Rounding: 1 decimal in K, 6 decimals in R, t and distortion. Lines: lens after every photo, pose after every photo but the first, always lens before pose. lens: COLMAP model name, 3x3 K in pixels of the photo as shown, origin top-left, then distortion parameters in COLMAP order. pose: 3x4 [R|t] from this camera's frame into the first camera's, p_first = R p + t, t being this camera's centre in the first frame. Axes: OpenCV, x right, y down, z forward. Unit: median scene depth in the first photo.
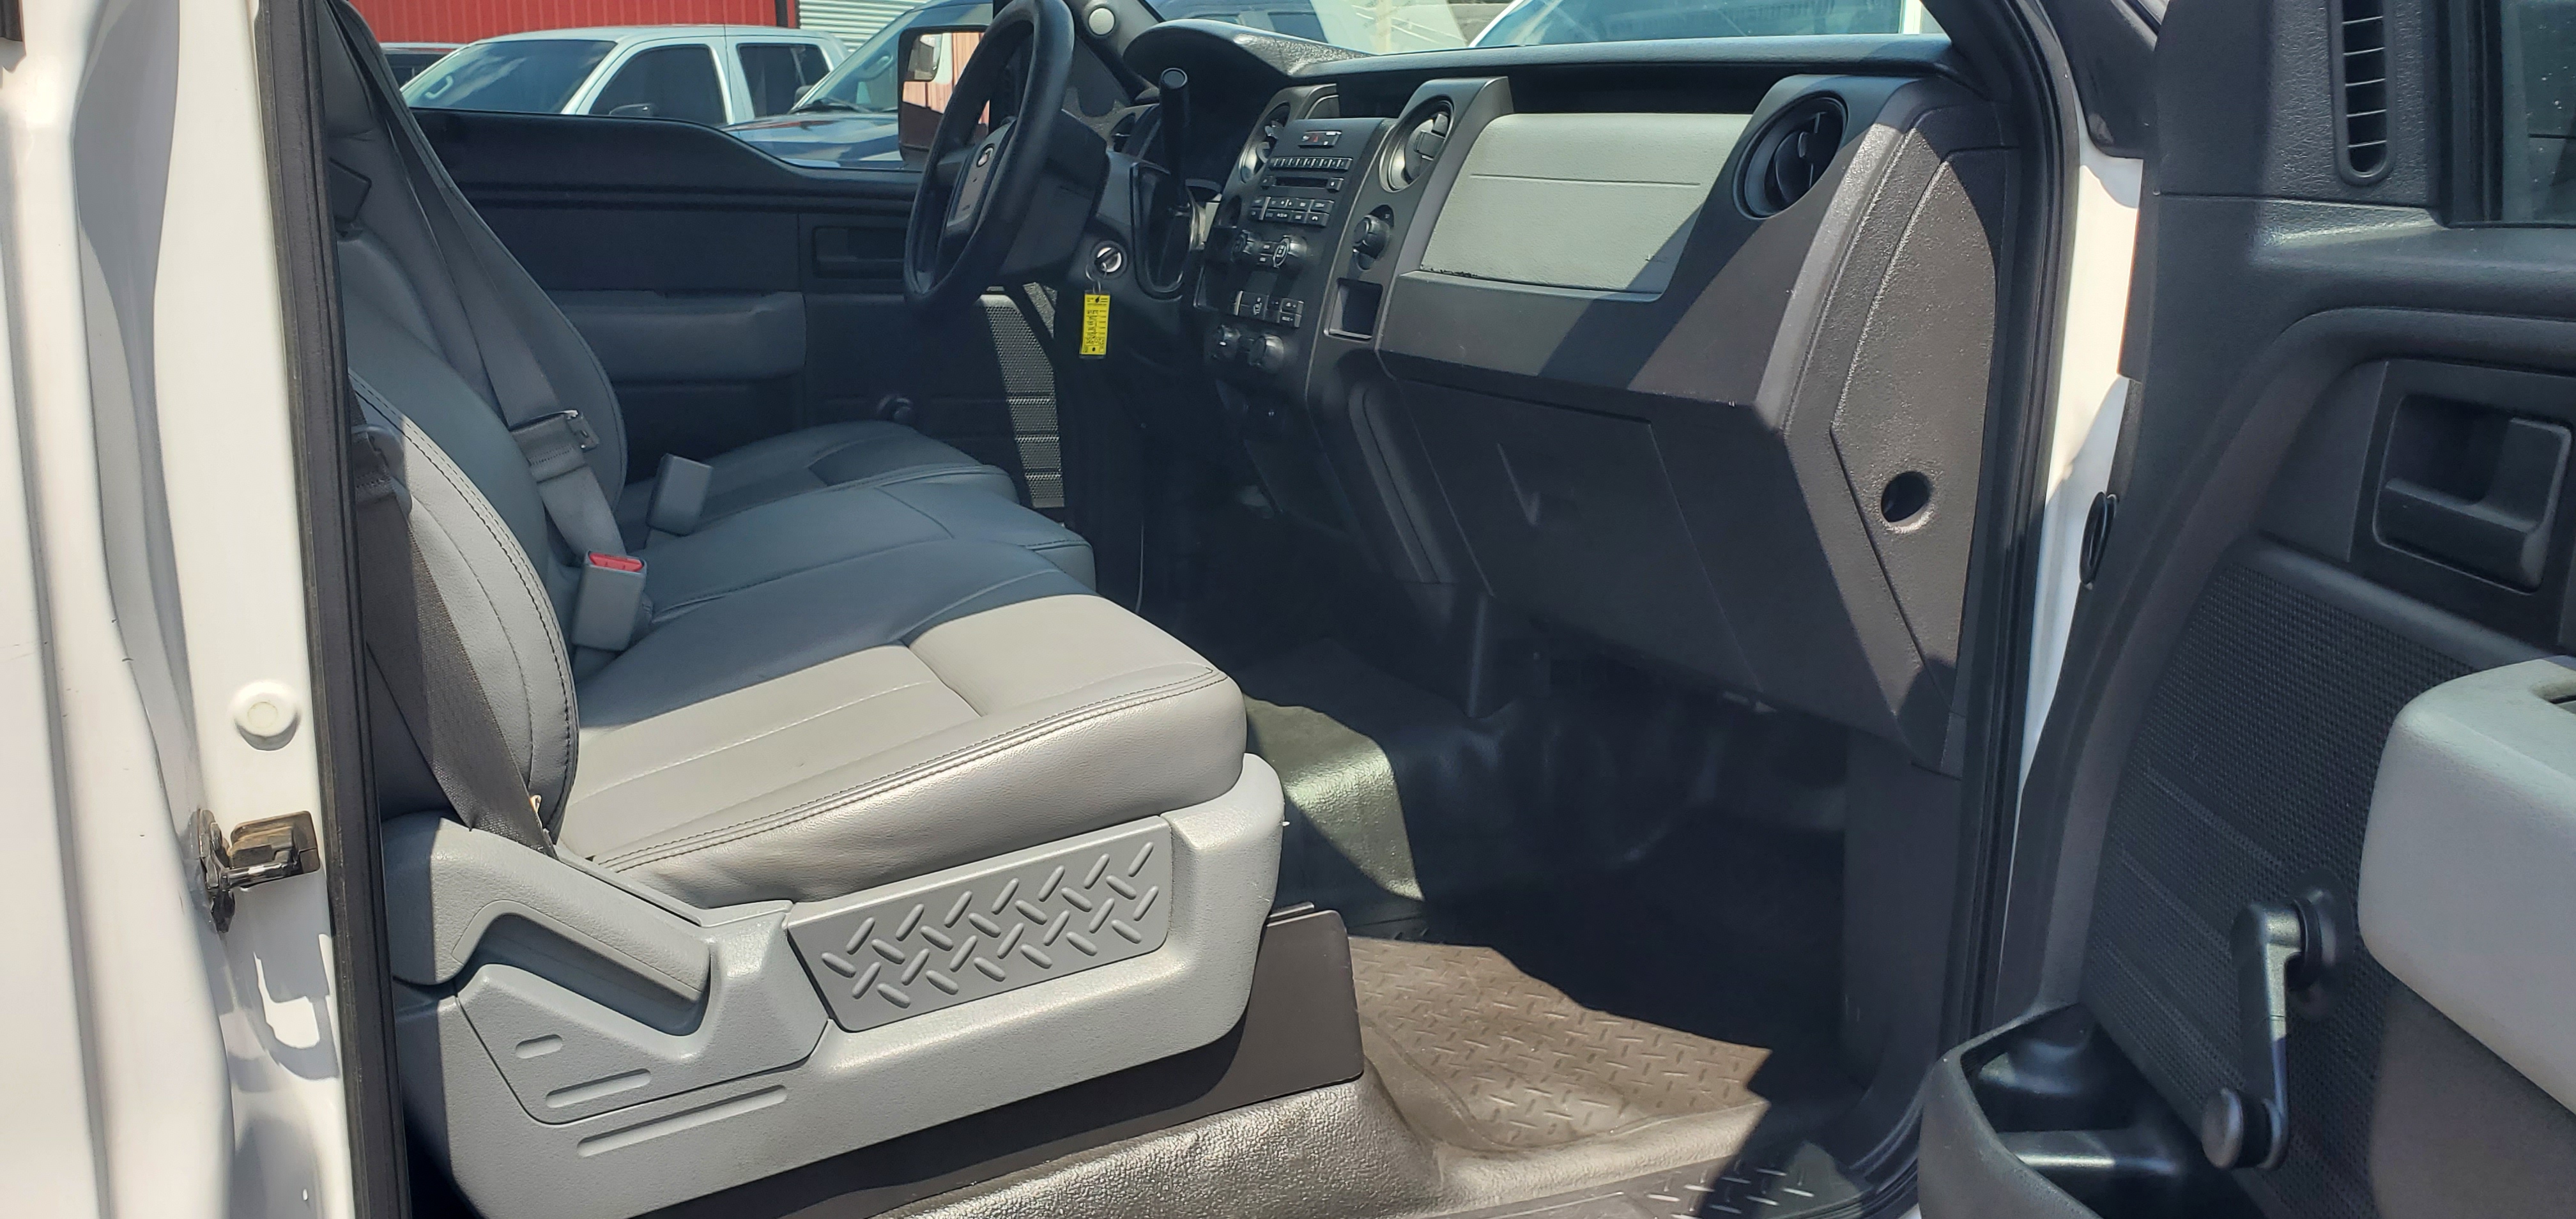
lens RADIAL K [[1969.3, 0, 1197.6], [0, 1969.3, 581.7], [0, 0, 1]] dist [0.181270, -0.351825]
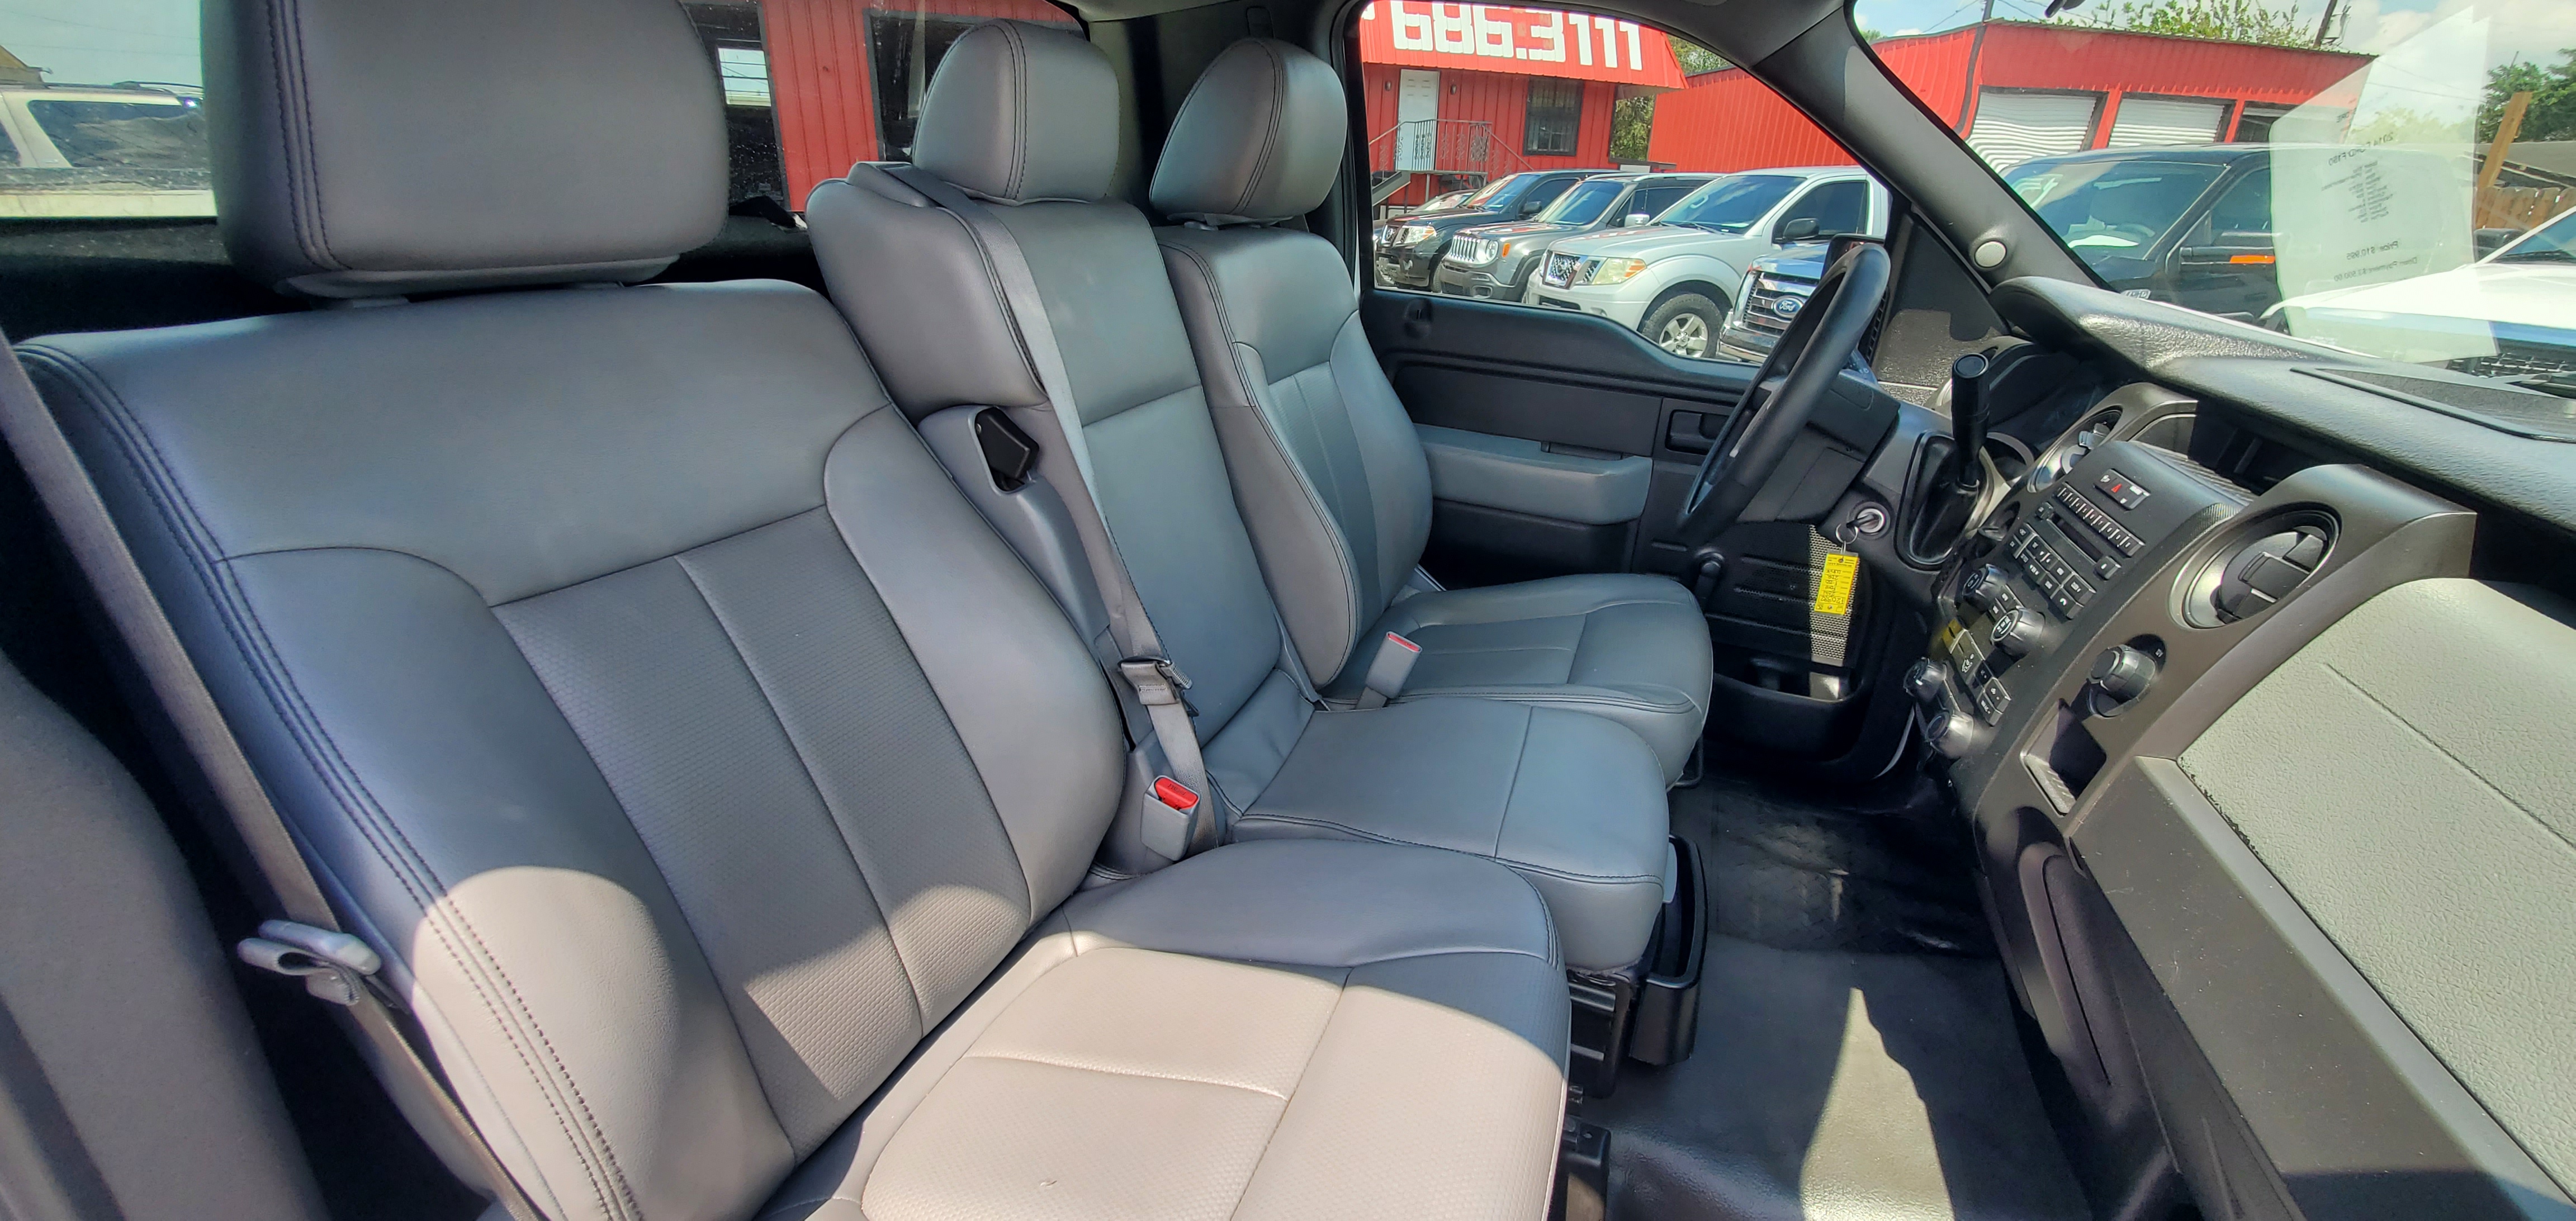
lens RADIAL K [[1011.4, 0, 1317.4], [0, 1011.4, 590.0], [0, 0, 1]] dist [0.000048, 0.000031]
pose [[0.741506, 0.266889, -0.615581, 0.084312], [-0.183887, 0.963189, 0.196093, -0.209077], [0.645256, -0.032207, 0.763288, 0.505612]]
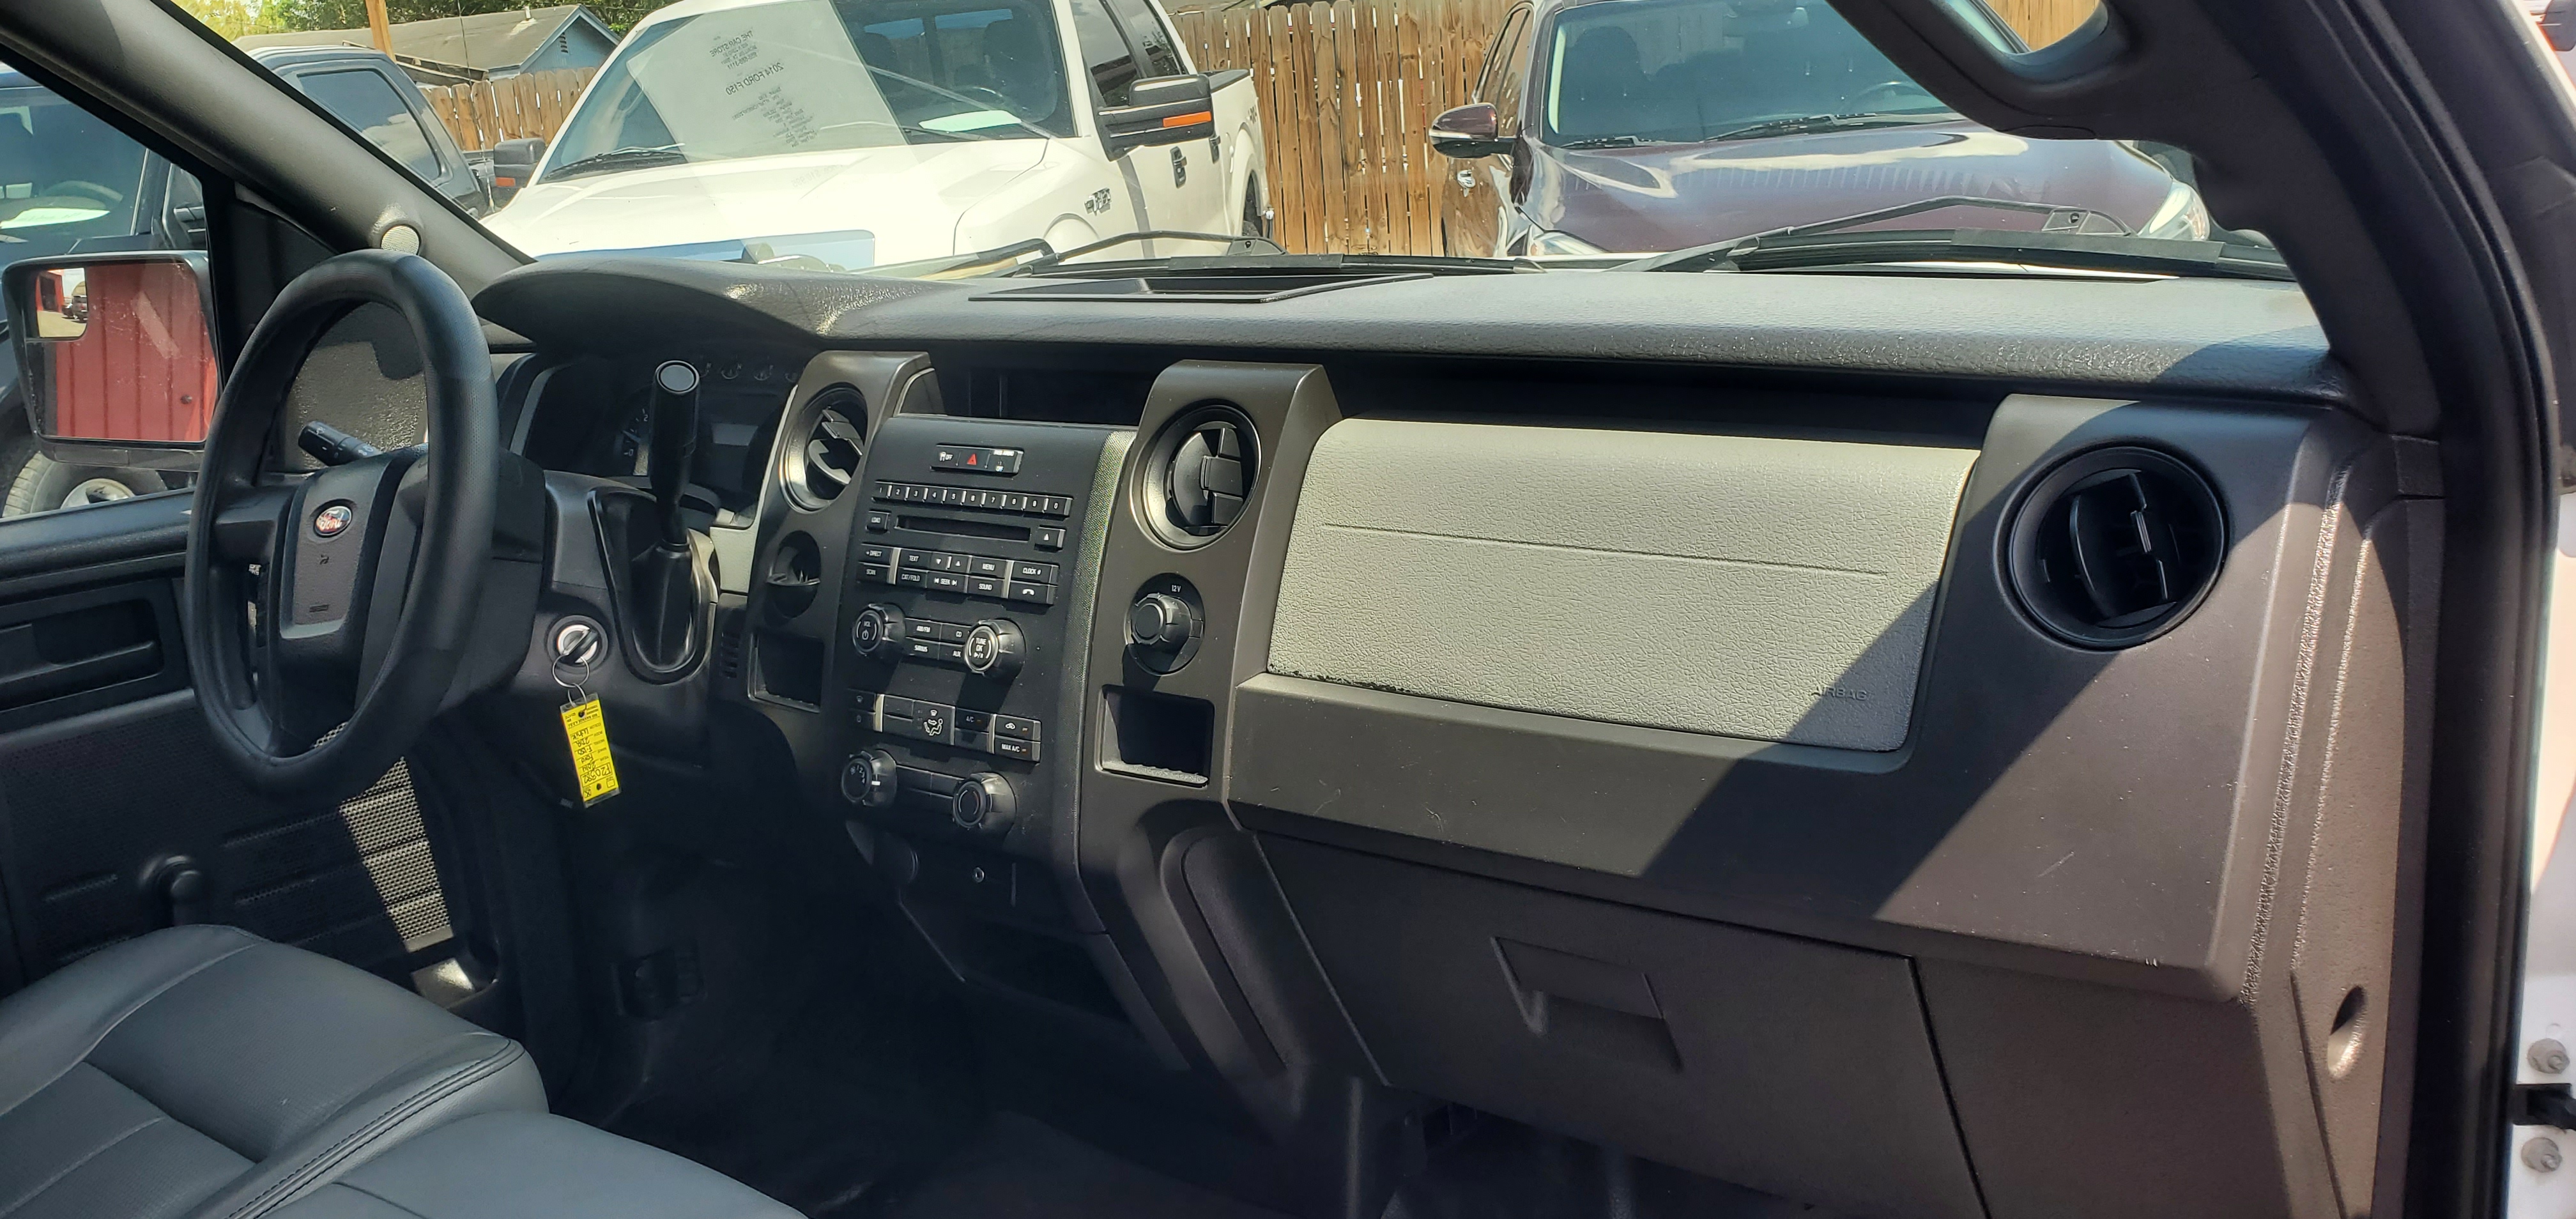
lens RADIAL K [[1969.3, 0, 1197.6], [0, 1969.3, 581.7], [0, 0, 1]] dist [0.181270, -0.351825]
pose [[0.884790, -0.193579, 0.423880, -0.163417], [0.195030, 0.979963, 0.040436, -0.199678], [-0.423215, 0.046892, 0.904815, 0.385986]]
